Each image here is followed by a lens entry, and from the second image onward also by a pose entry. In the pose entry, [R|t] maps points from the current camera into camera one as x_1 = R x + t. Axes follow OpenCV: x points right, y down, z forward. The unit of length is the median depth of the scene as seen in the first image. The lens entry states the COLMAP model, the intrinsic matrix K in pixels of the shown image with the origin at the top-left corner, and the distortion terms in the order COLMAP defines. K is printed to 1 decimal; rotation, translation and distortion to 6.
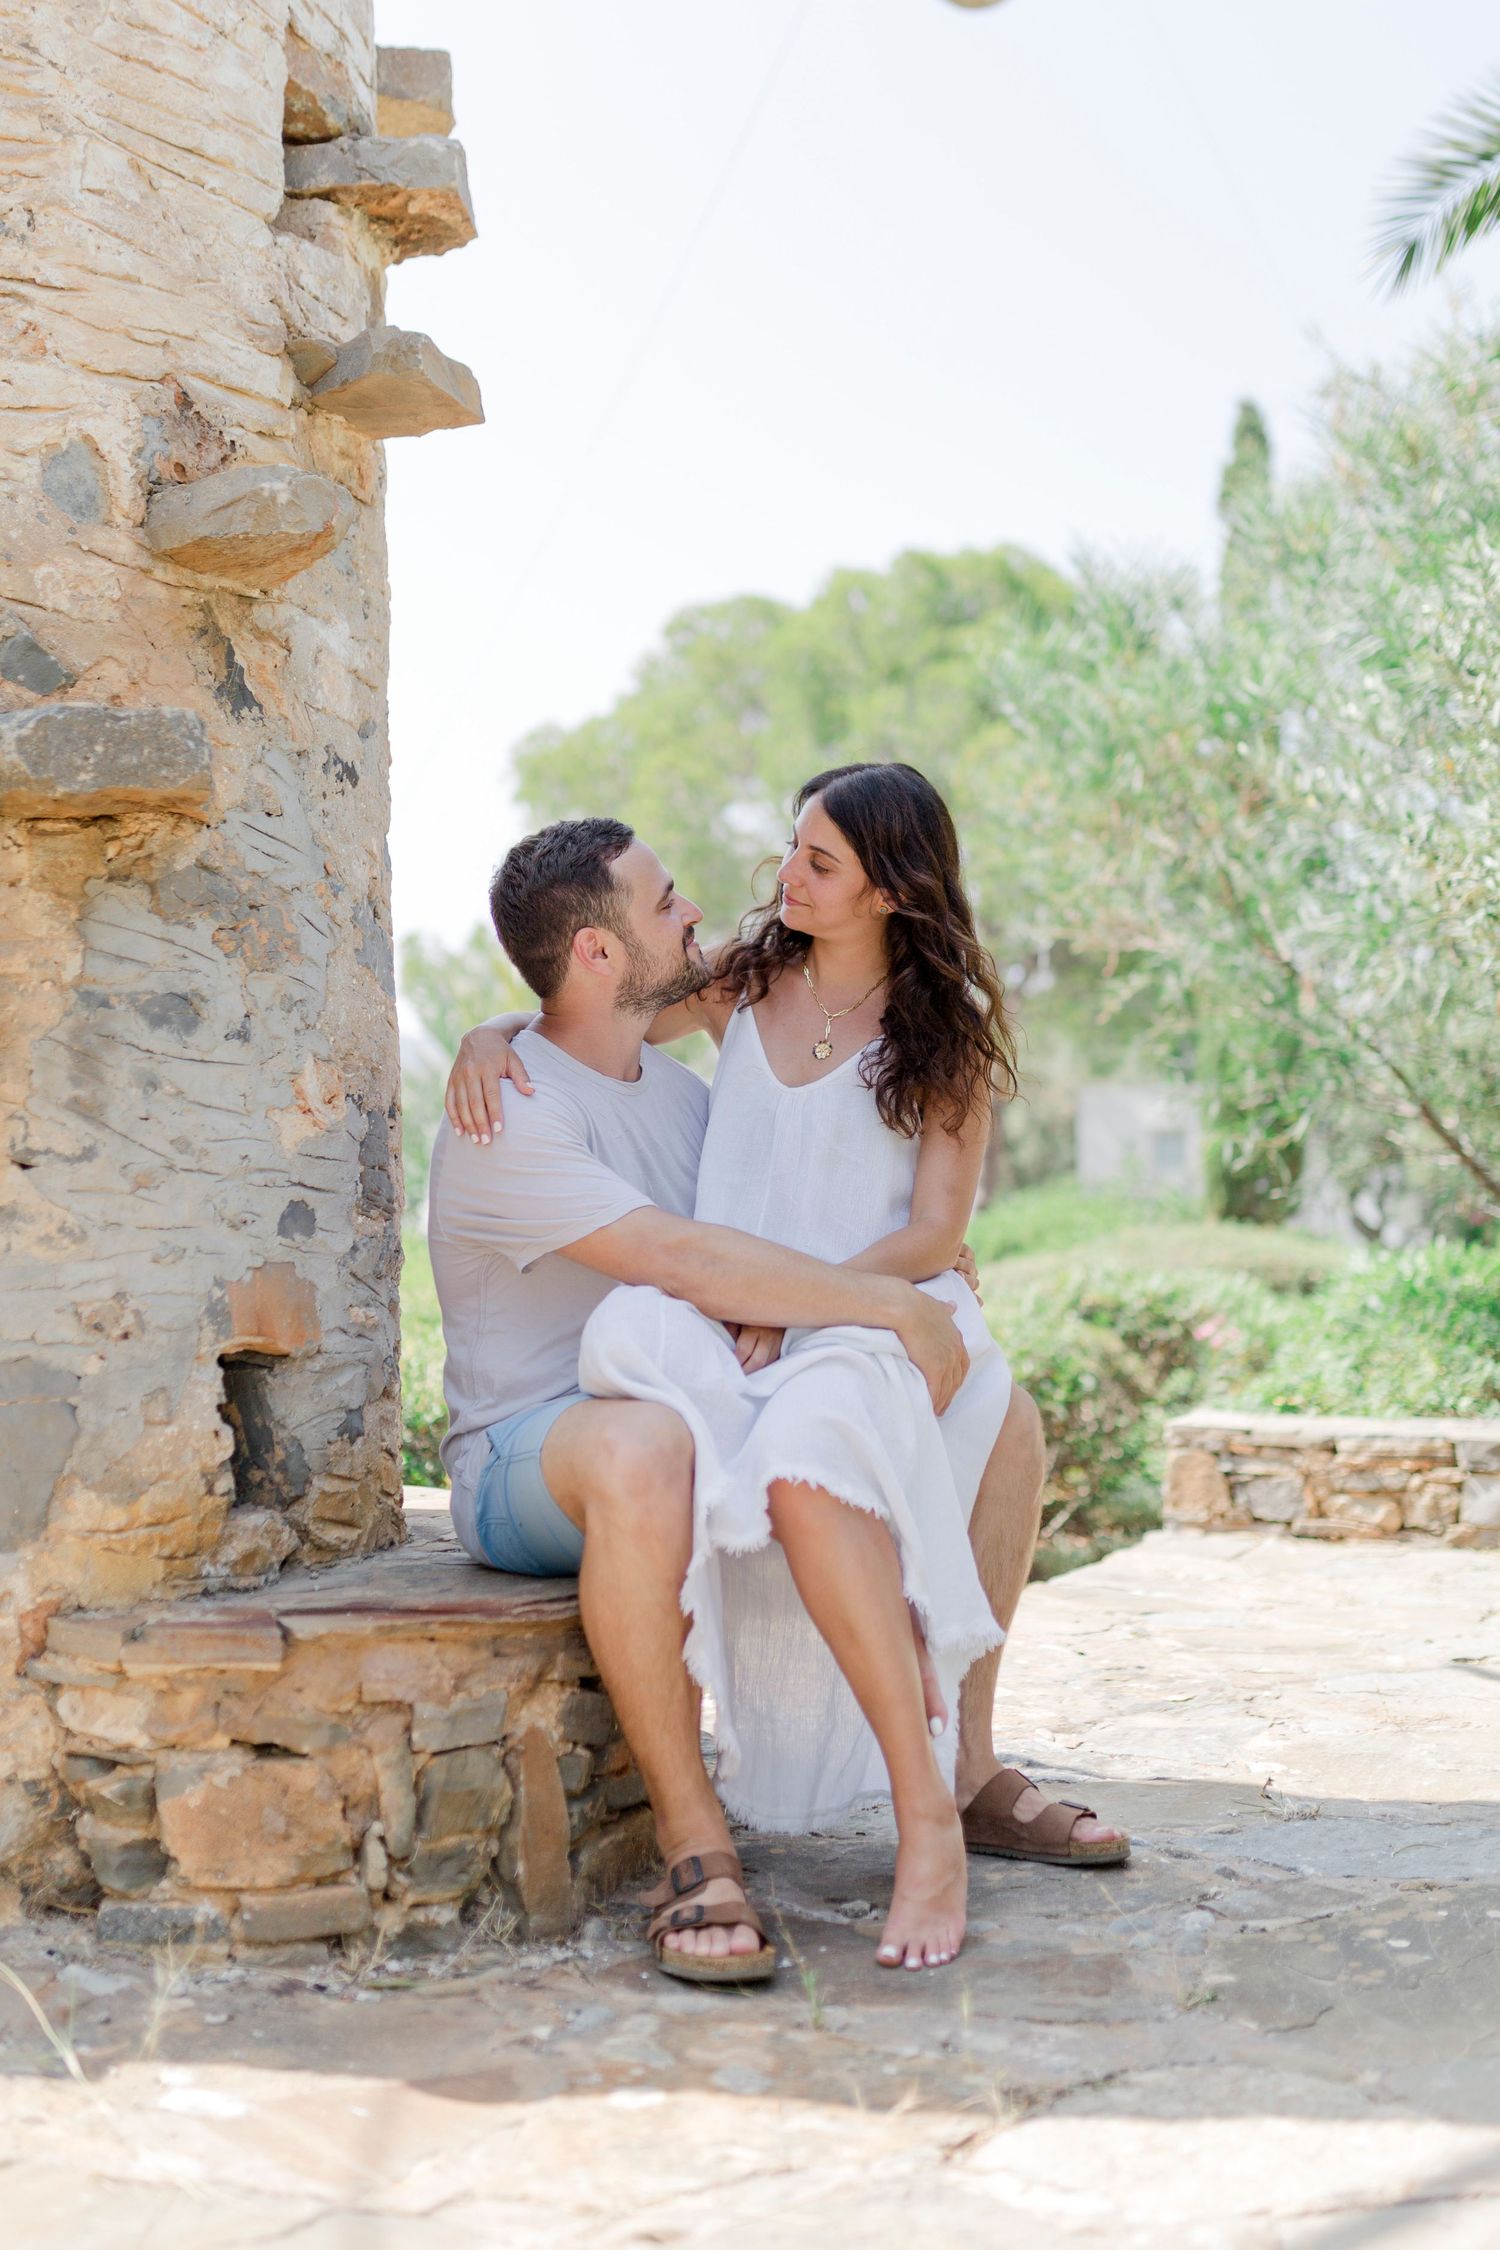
lens RADIAL K [[2221.2, 0, 781.3], [0, 2221.2, 1049.4], [0, 0, 1]] dist [-0.003950, -0.003240]
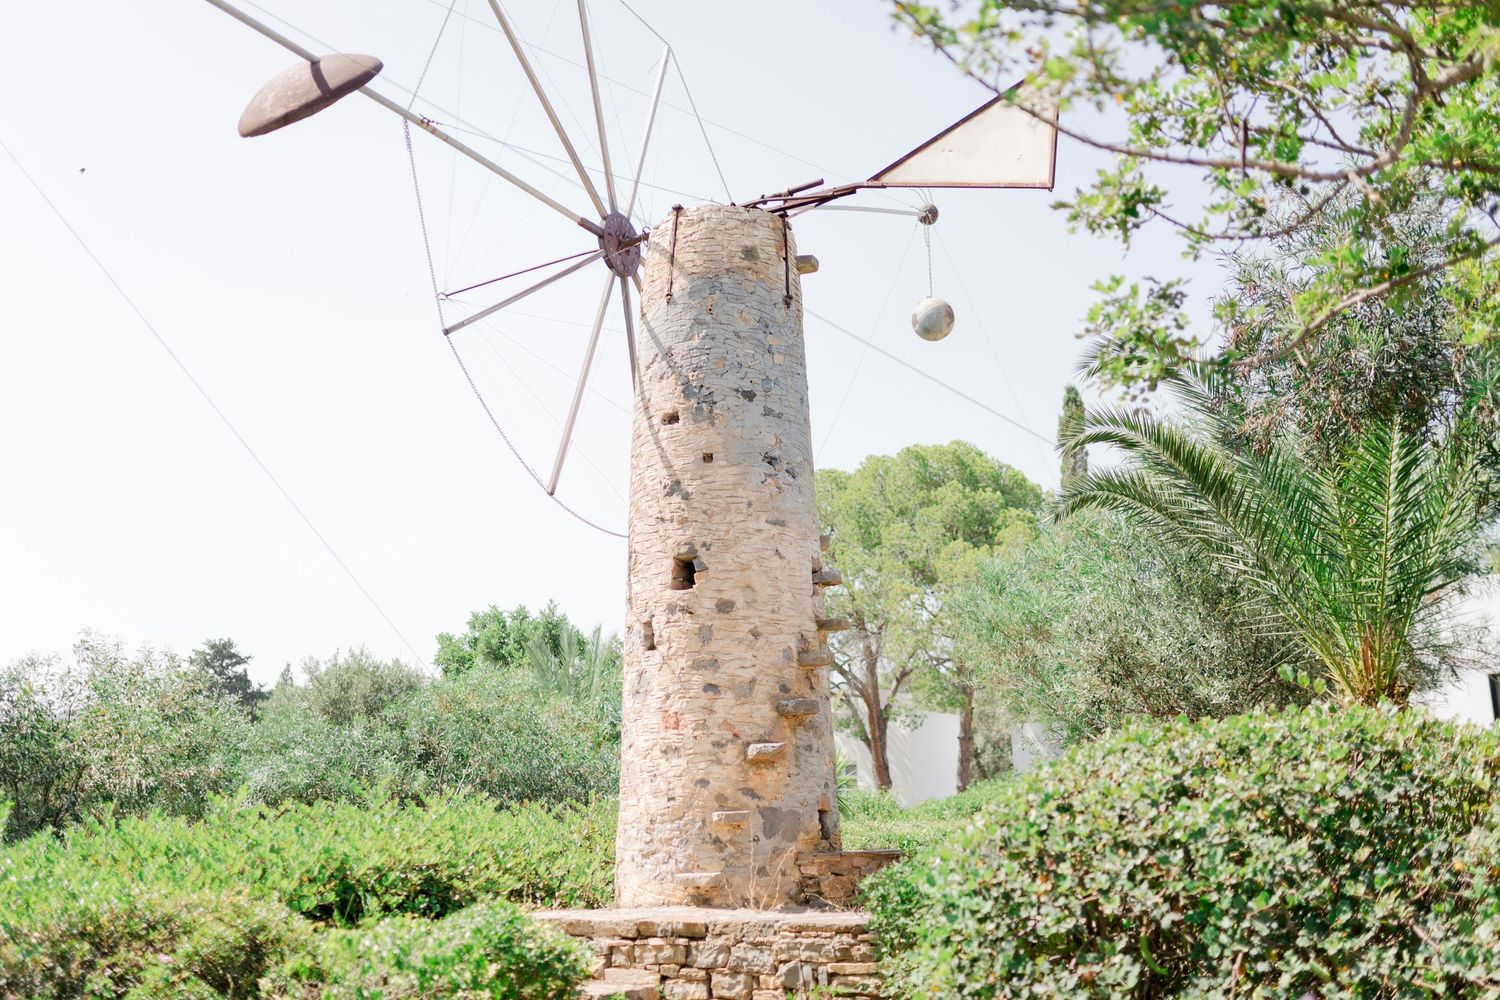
lens RADIAL K [[1435.0, 0, 750.0], [0, 1435.0, 500.0], [0, 0, 1]] dist [-0.010098, 0.012917]
pose [[0.998042, -0.038773, -0.049077, -0.204888], [0.031863, 0.990401, -0.134503, -0.146667], [0.053821, 0.132676, 0.989697, -2.542867]]
